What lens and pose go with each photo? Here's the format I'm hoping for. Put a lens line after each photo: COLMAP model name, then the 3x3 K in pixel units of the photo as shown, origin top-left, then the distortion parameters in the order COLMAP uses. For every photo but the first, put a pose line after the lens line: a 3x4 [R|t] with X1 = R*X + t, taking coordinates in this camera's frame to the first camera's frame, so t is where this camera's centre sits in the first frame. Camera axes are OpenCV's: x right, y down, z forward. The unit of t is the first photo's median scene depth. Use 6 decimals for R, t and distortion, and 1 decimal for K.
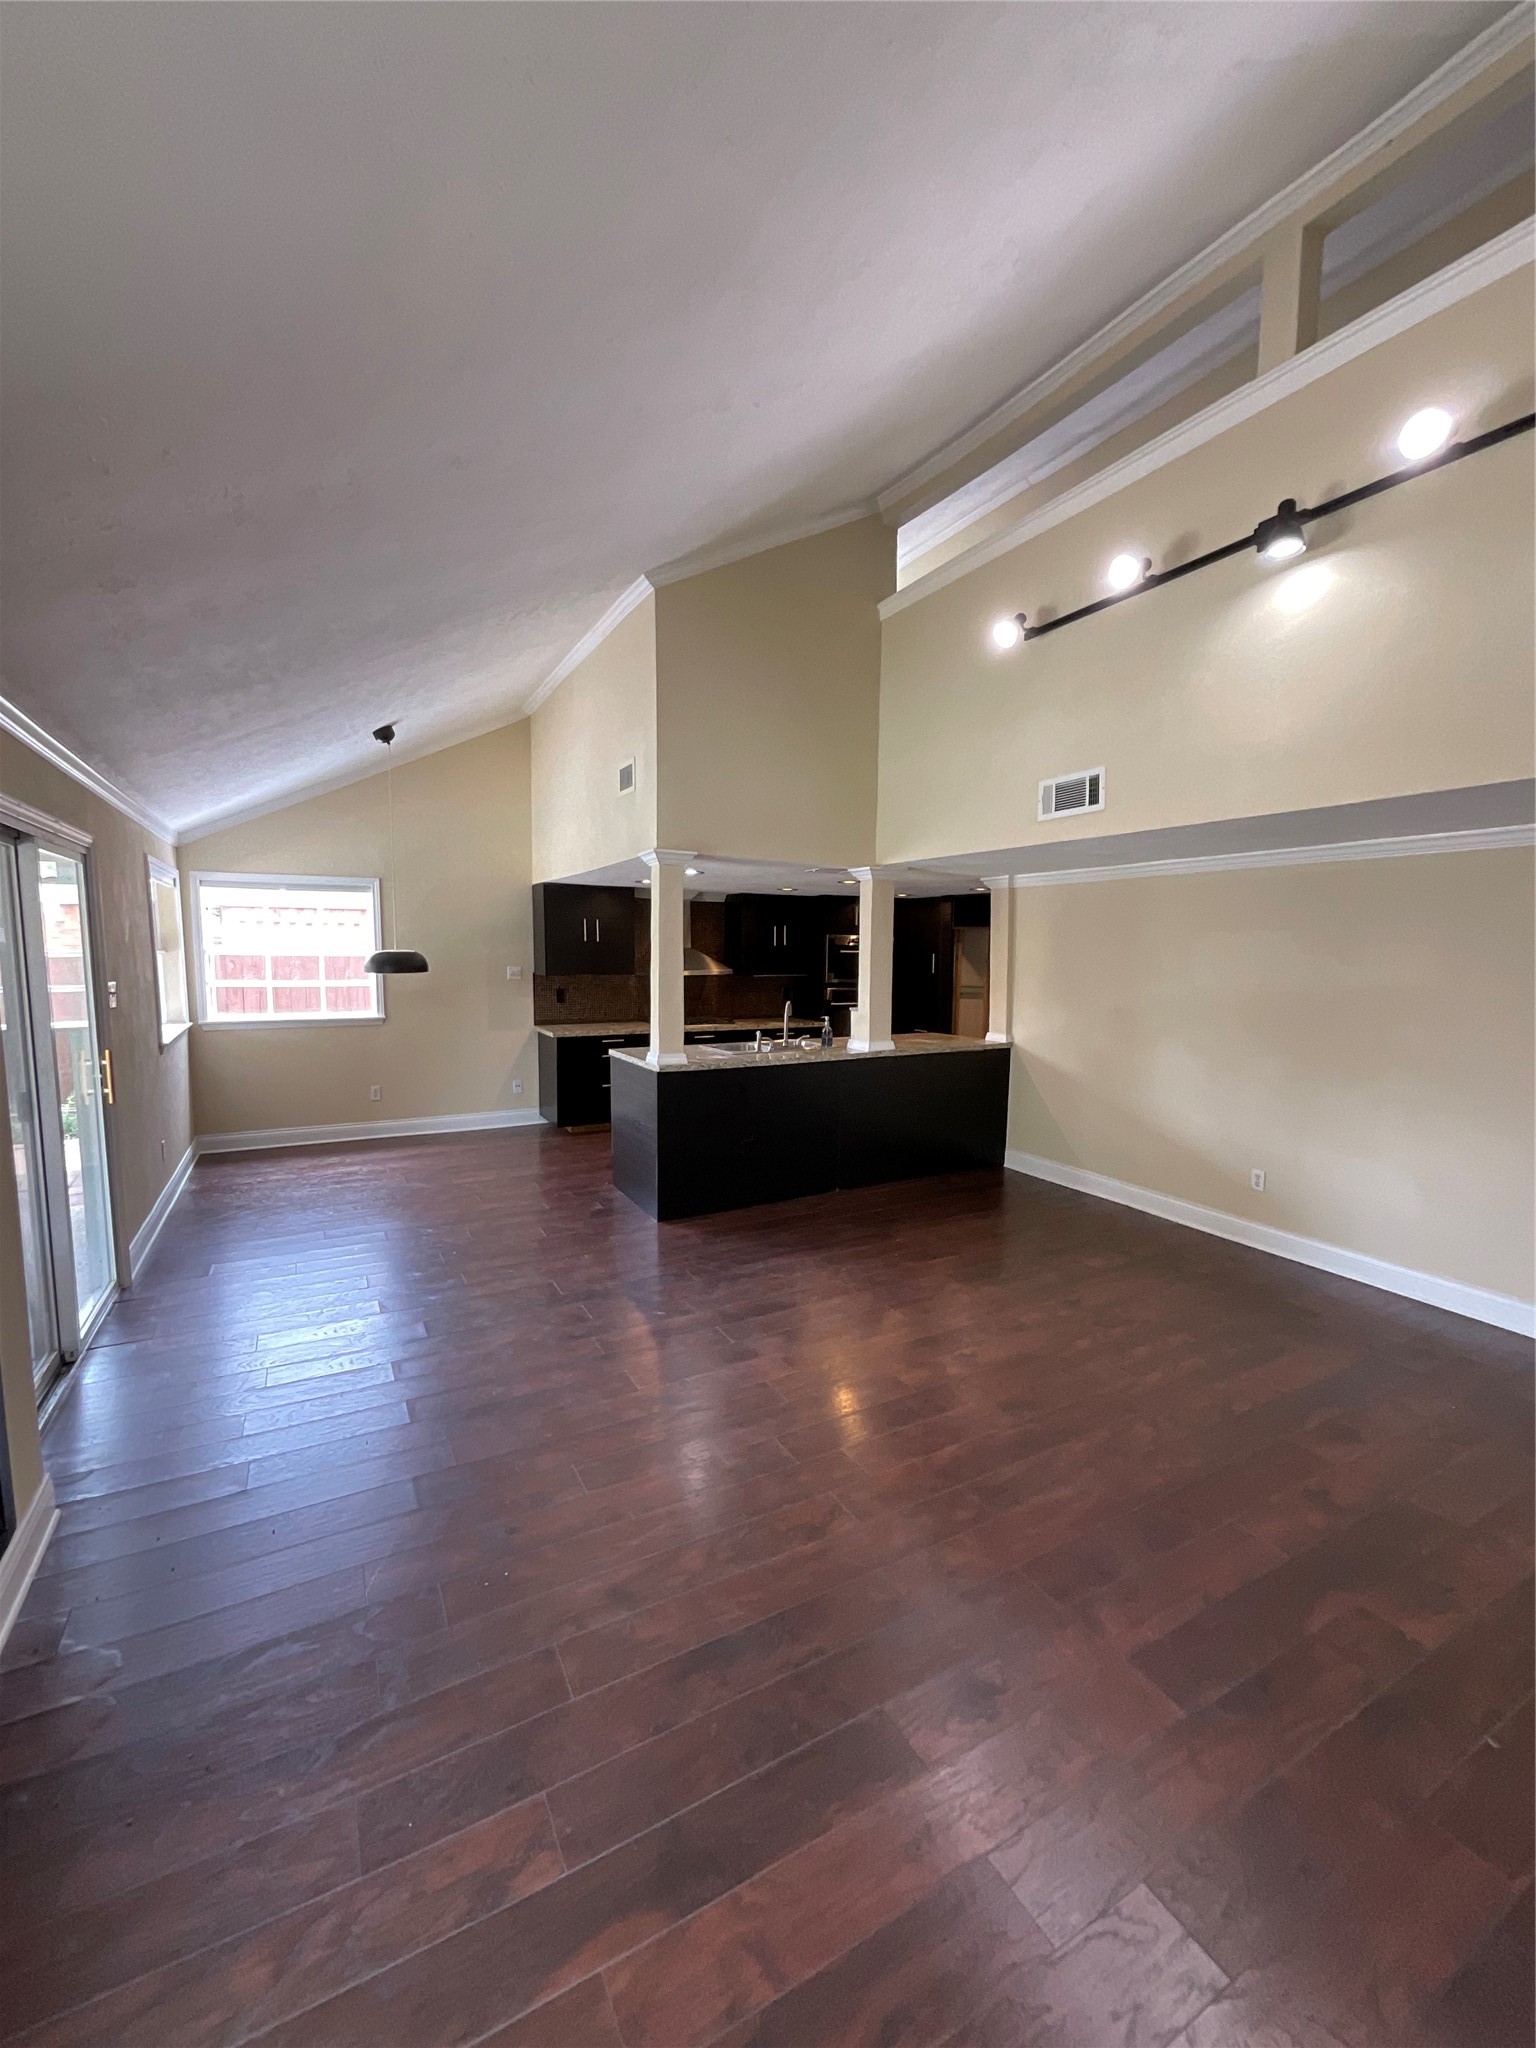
lens RADIAL K [[832.6, 0, 764.3], [0, 832.6, 1028.3], [0, 0, 1]] dist [-0.009000, 0.005582]
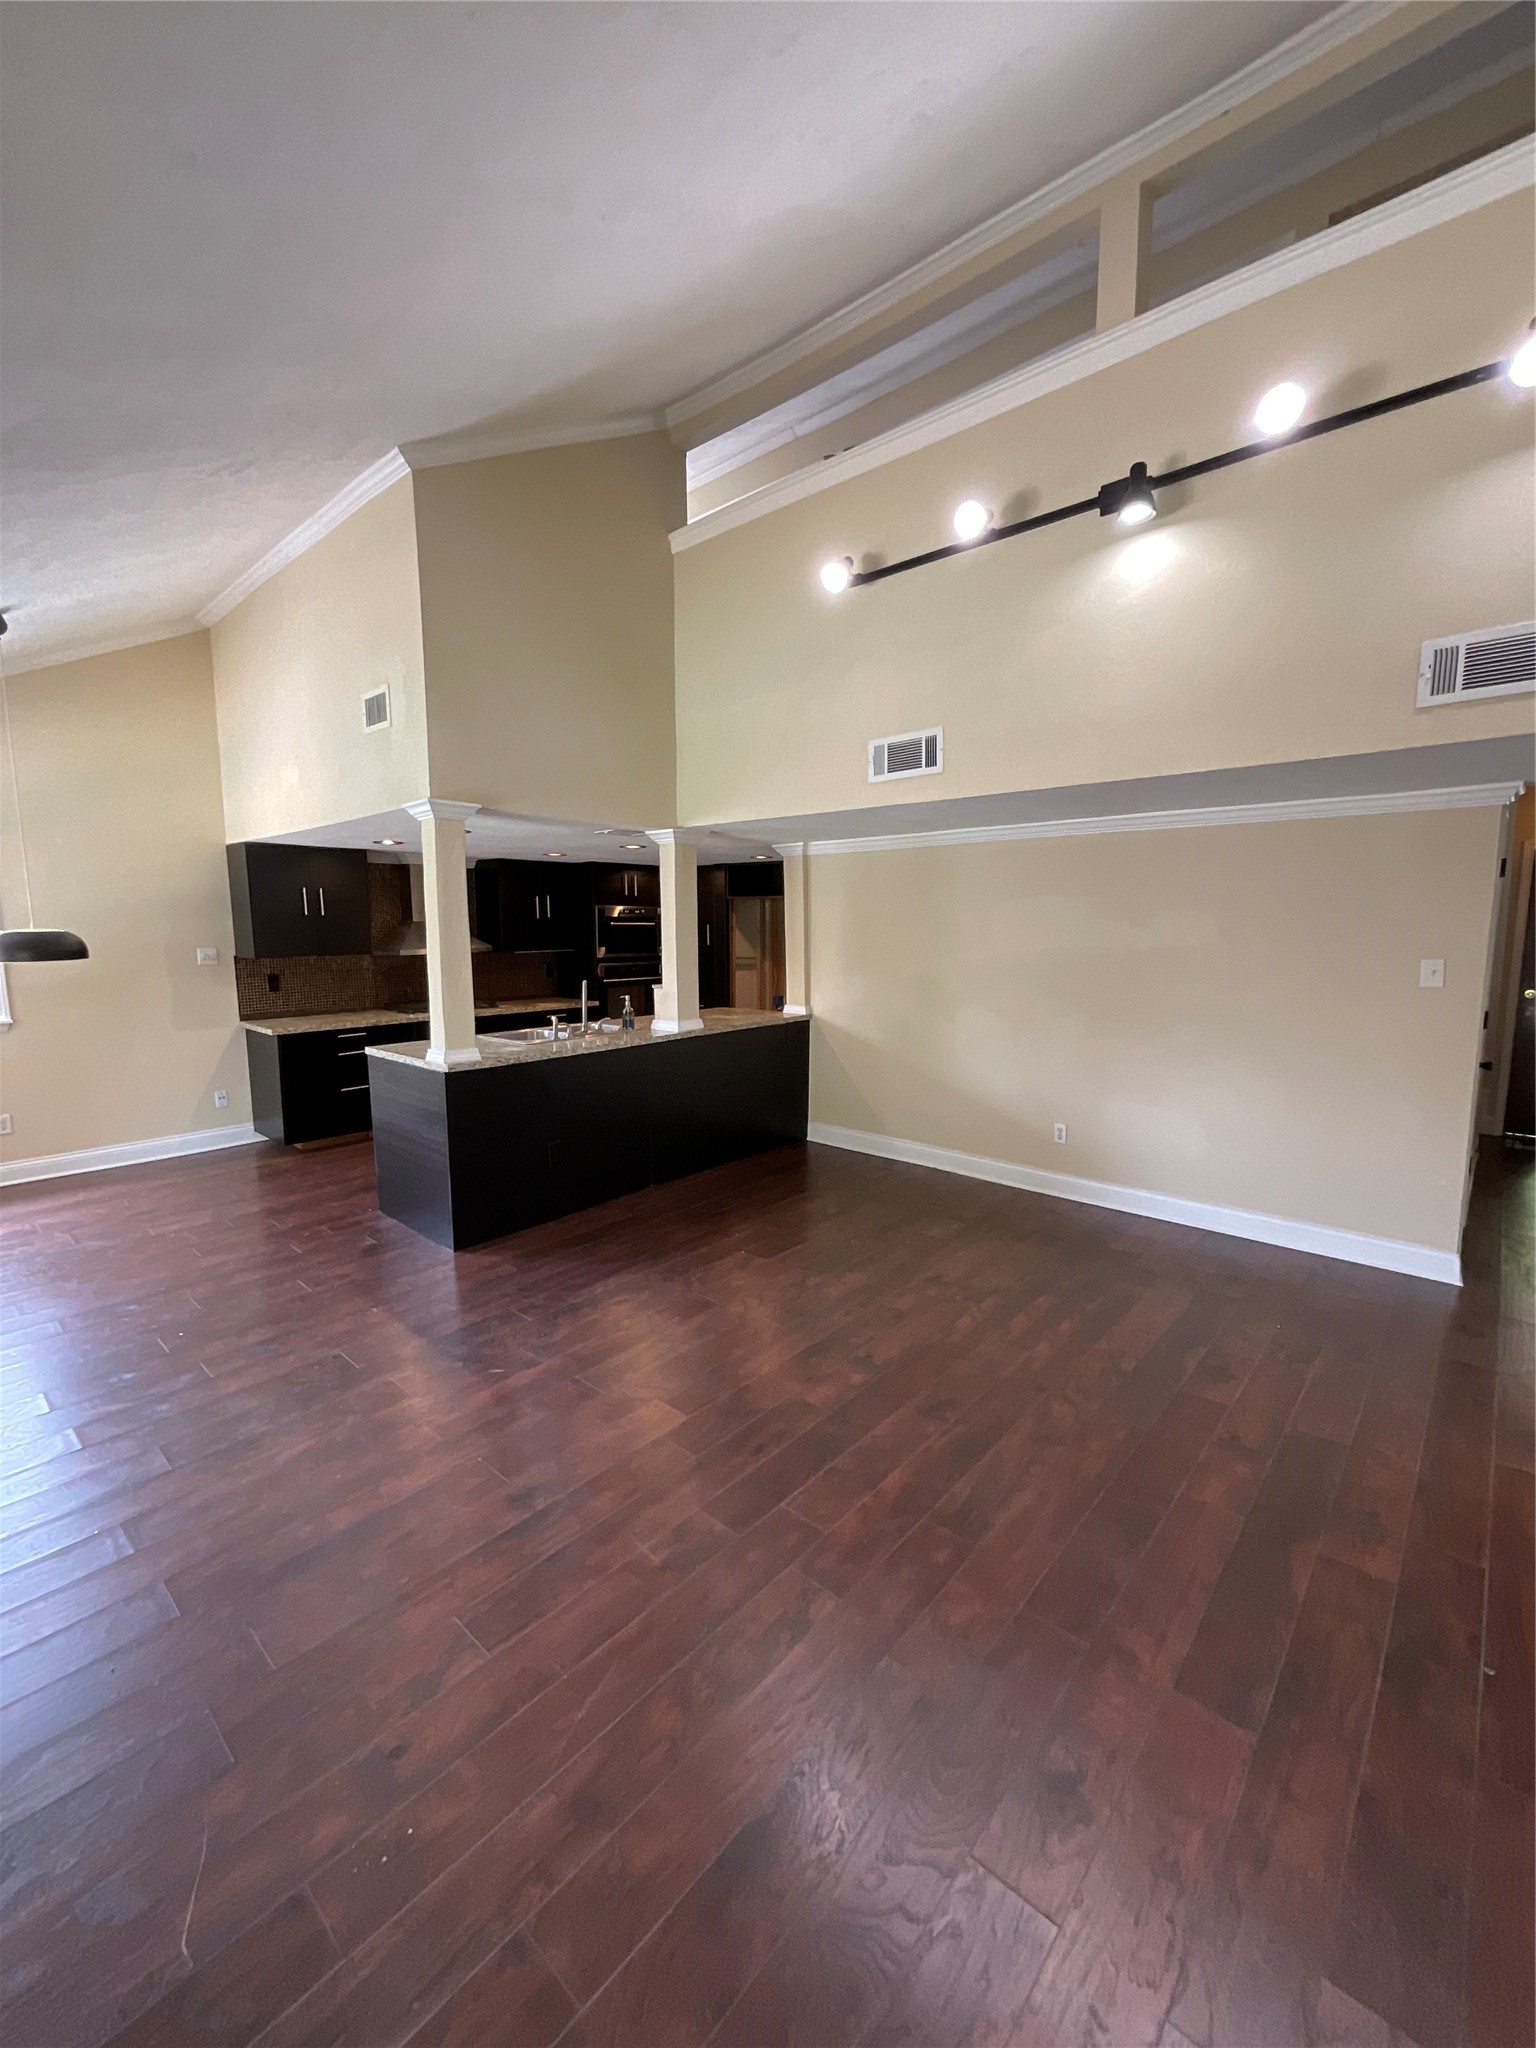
lens RADIAL K [[832.6, 0, 764.3], [0, 832.6, 1028.3], [0, 0, 1]] dist [-0.009000, 0.005582]
pose [[0.942385, -0.054474, 0.330064, -0.090656], [0.043634, 0.998240, 0.040169, -0.009436], [-0.331672, -0.023452, 0.943103, 0.107610]]
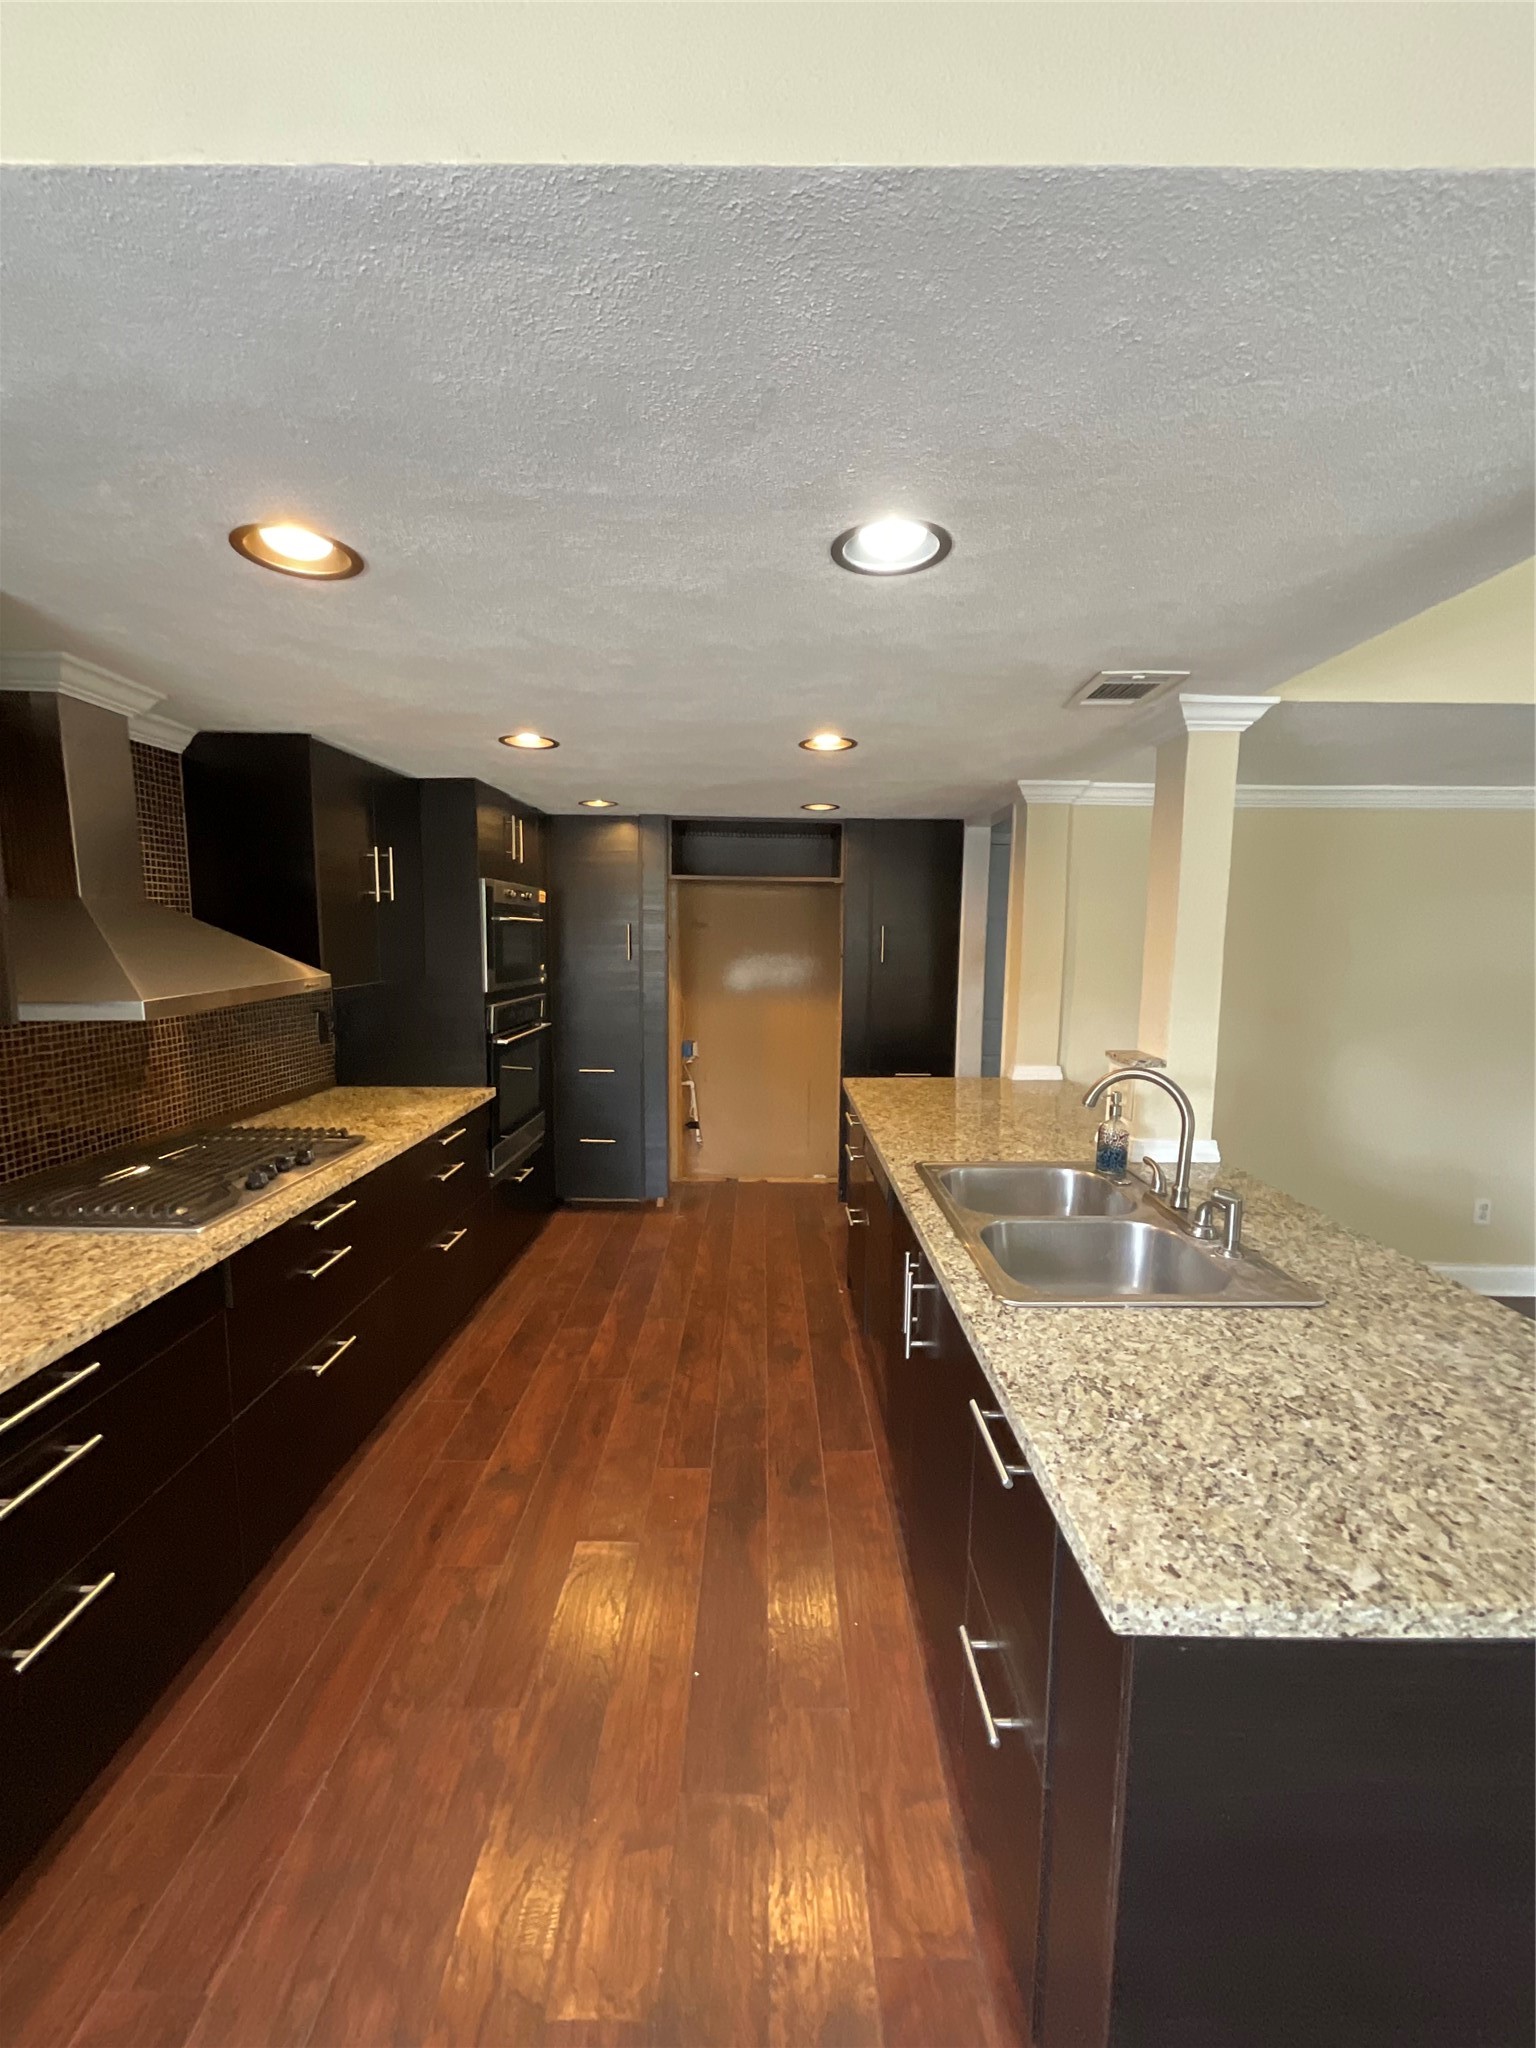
lens RADIAL K [[832.2, 0, 761.3], [0, 832.2, 1028.4], [0, 0, 1]] dist [0.000065, 0.000207]
pose [[0.482884, -0.108180, 0.868977, -0.344888], [0.079815, 0.993647, 0.079348, -0.091119], [-0.872040, 0.031042, 0.488450, 1.034767]]
